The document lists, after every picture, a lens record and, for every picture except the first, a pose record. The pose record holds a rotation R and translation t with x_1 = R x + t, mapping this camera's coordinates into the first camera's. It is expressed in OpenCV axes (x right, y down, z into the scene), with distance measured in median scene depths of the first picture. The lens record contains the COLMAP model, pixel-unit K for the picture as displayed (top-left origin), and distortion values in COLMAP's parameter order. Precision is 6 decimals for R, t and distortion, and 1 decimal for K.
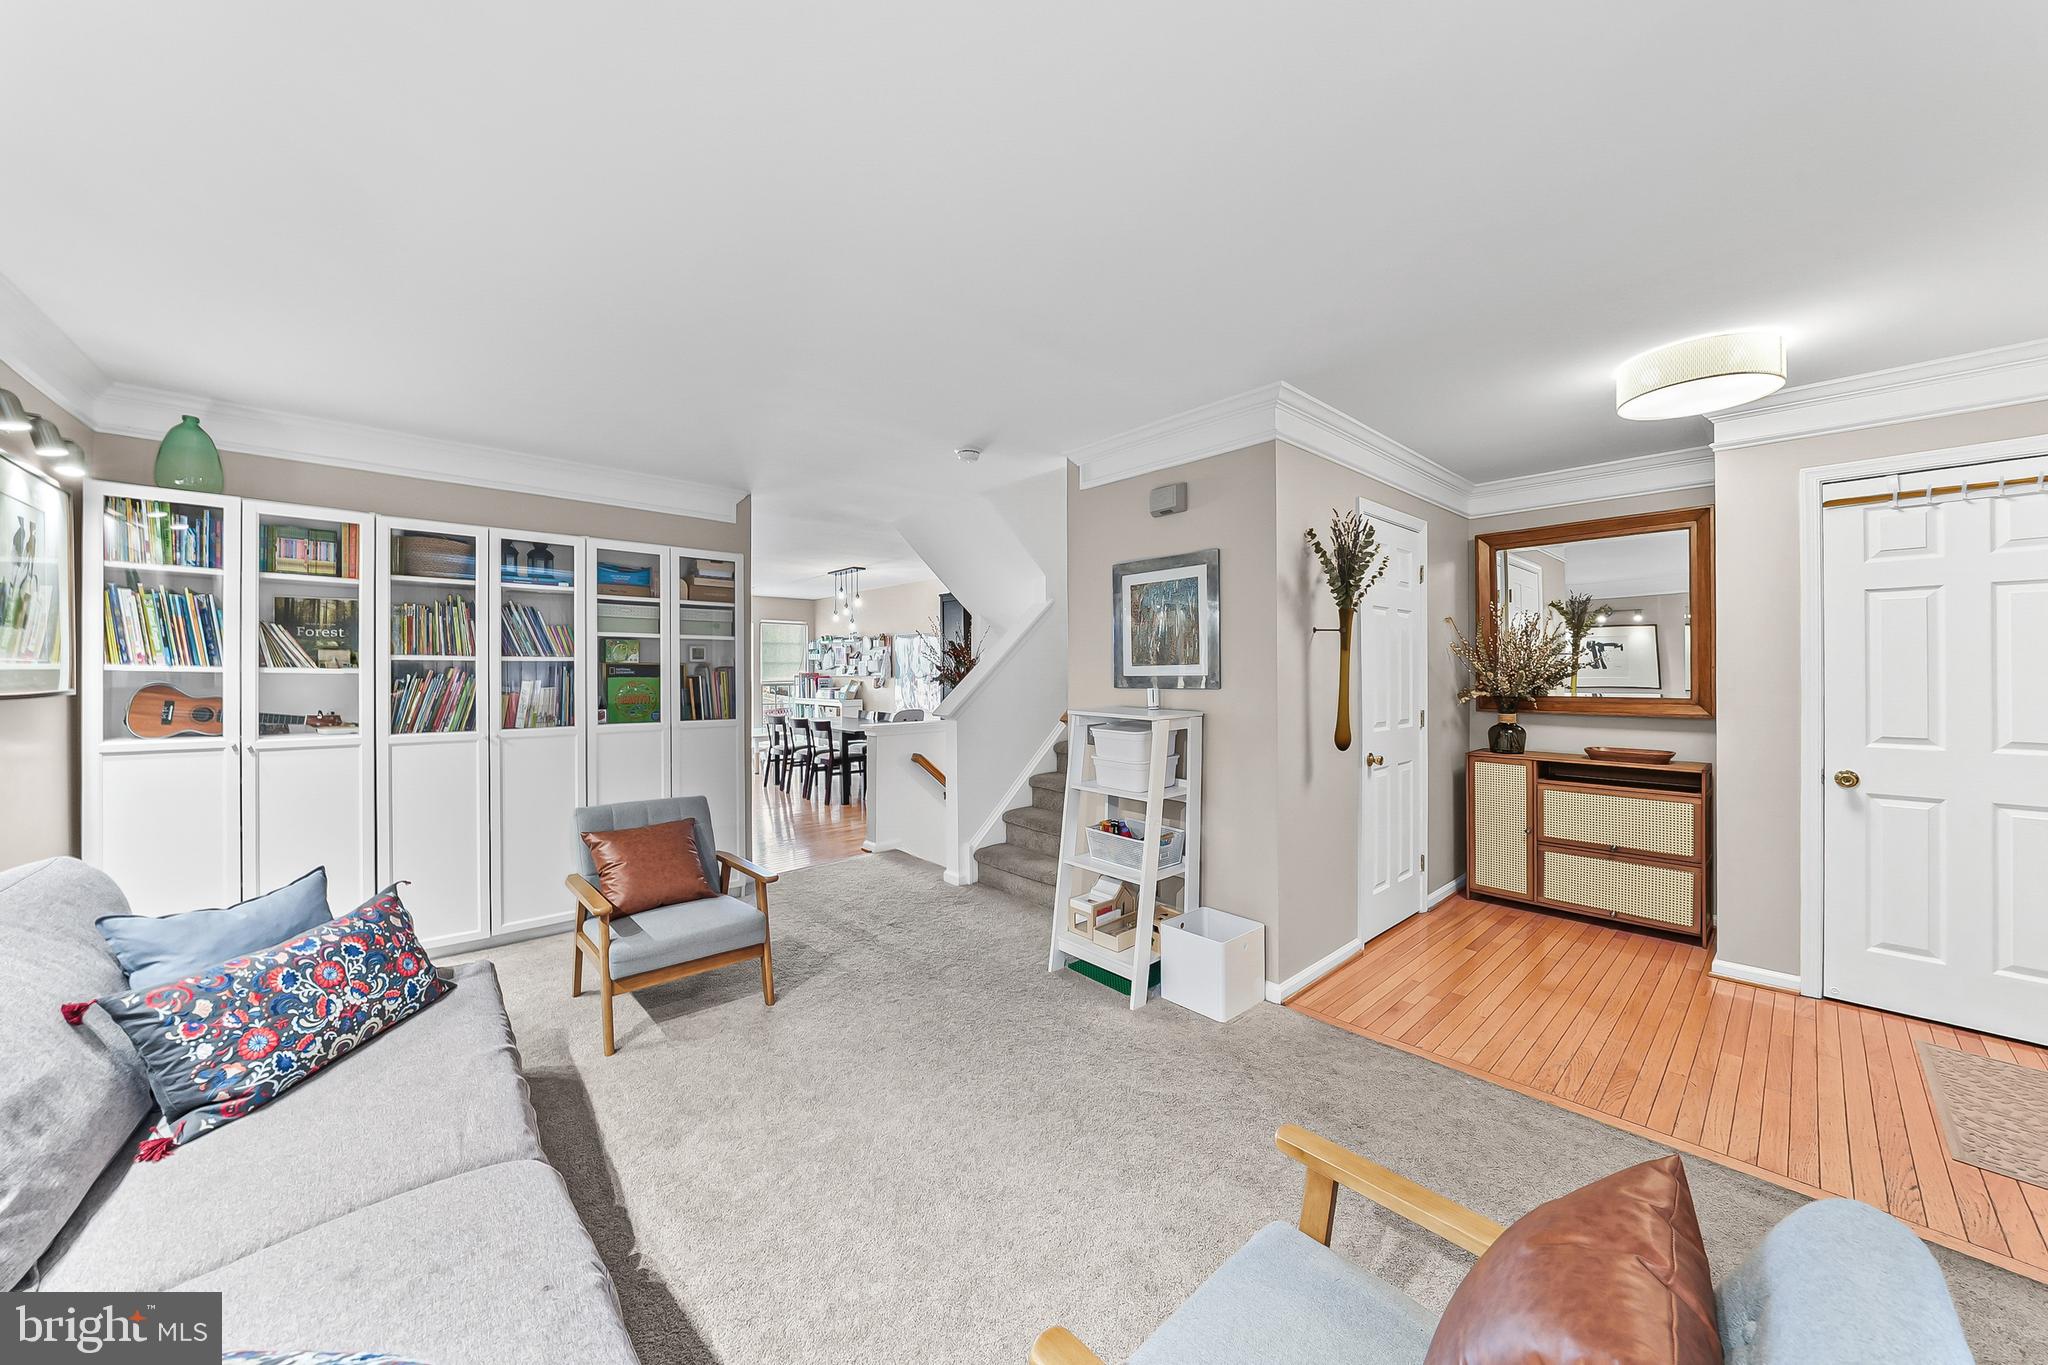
lens RADIAL K [[724.6, 0, 1020.5], [0, 724.6, 667.5], [0, 0, 1]] dist [0.000475, 0.000055]
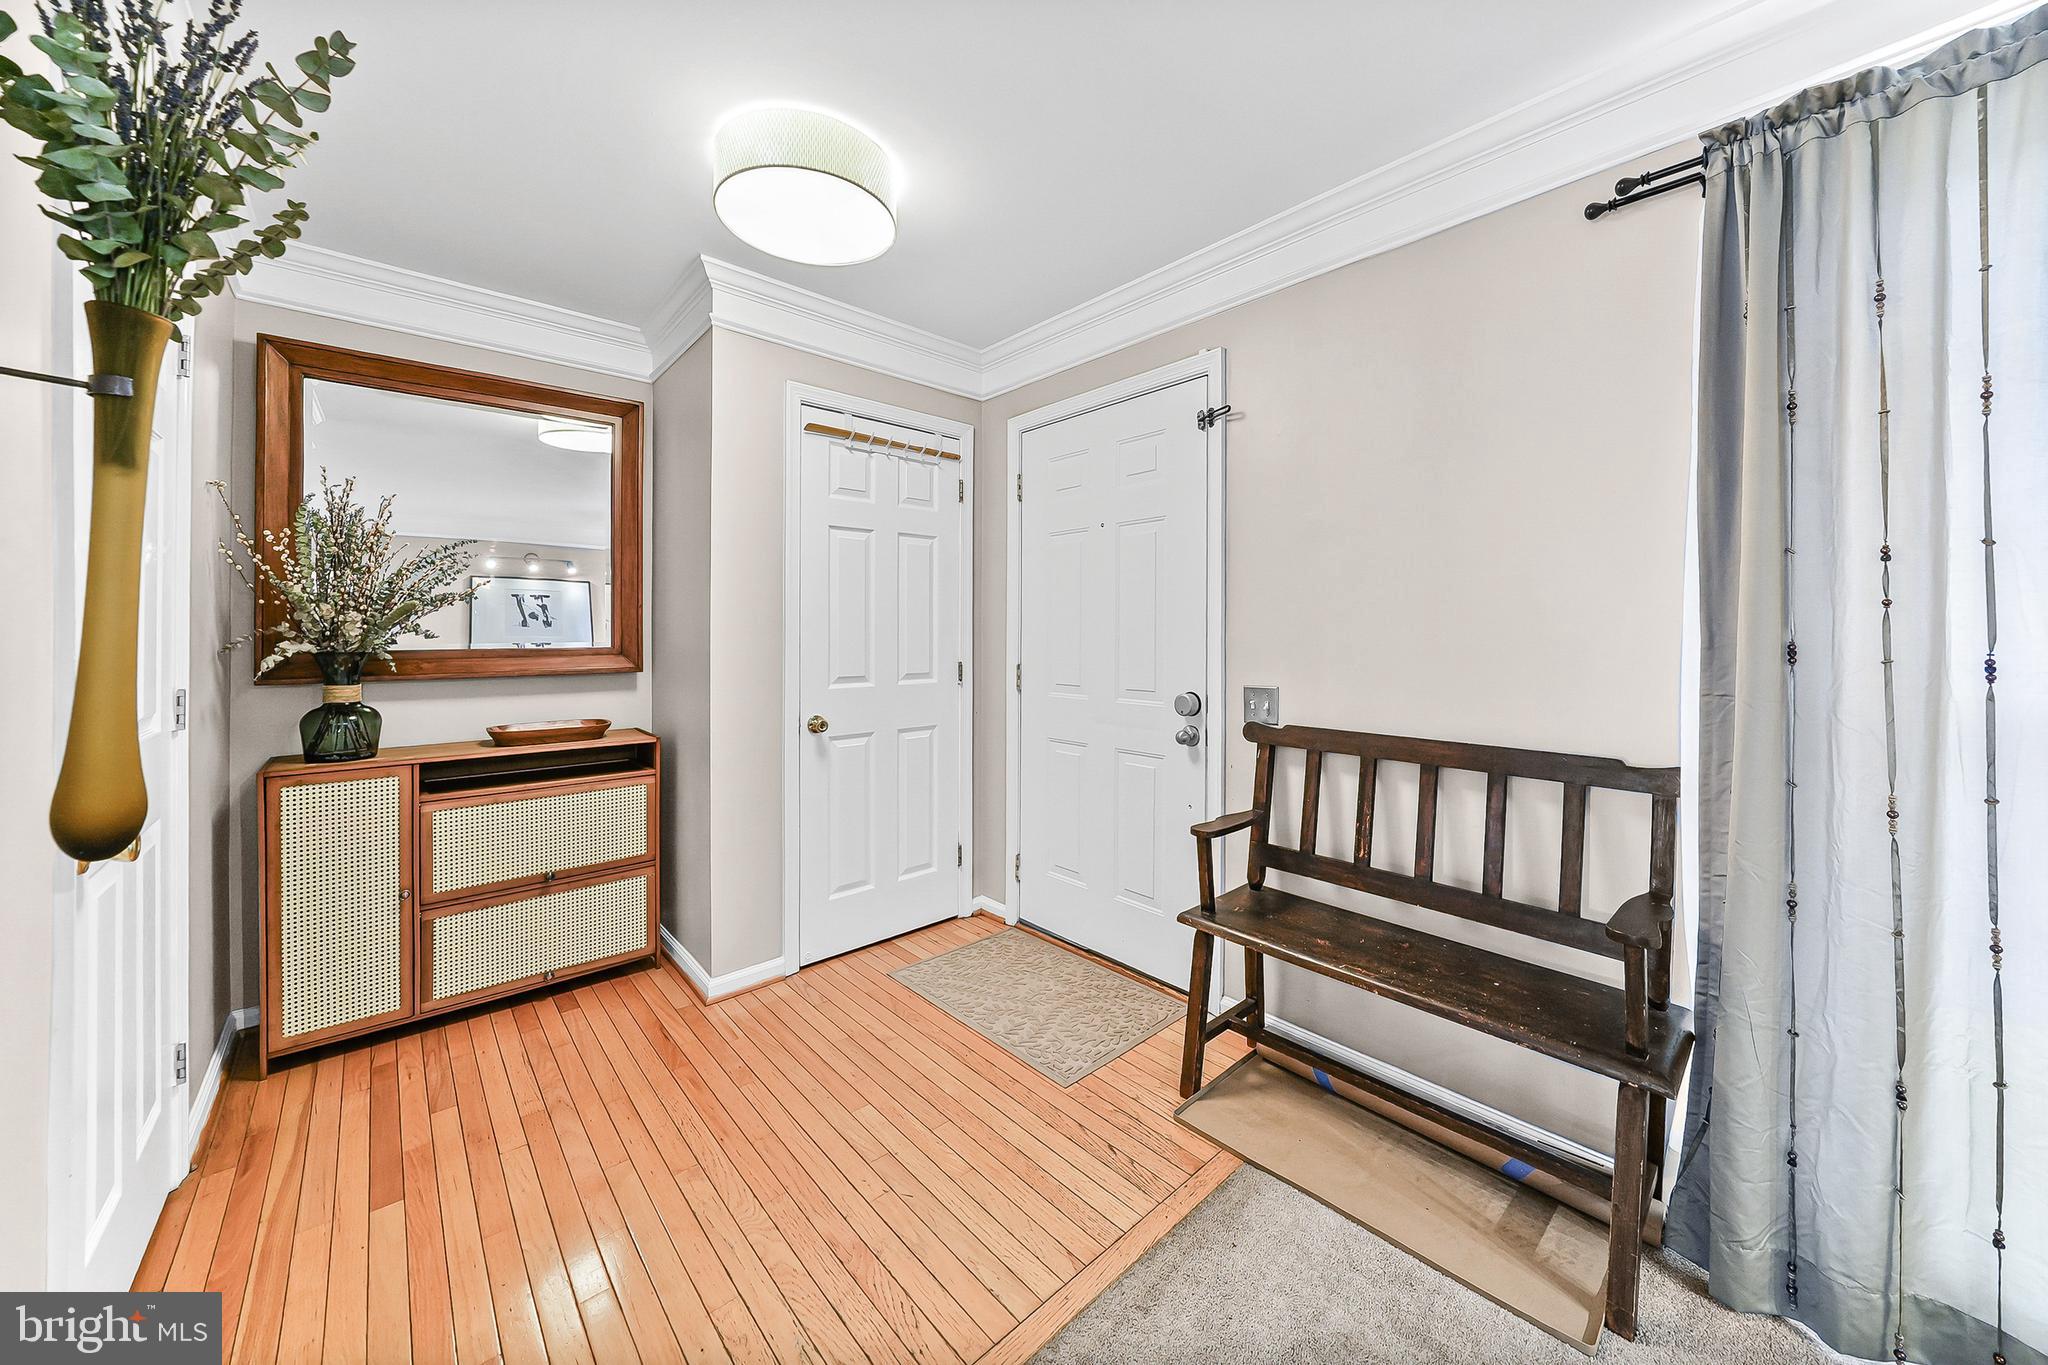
lens RADIAL K [[715.4, 0, 1026.8], [0, 715.4, 632.0], [0, 0, 1]] dist [-0.009245, 0.000204]
pose [[-0.024531, 0.005404, 0.999684, 0.161526], [-0.004413, 0.999975, -0.005514, 0.029349], [-0.999689, -0.004547, -0.024506, 0.584949]]
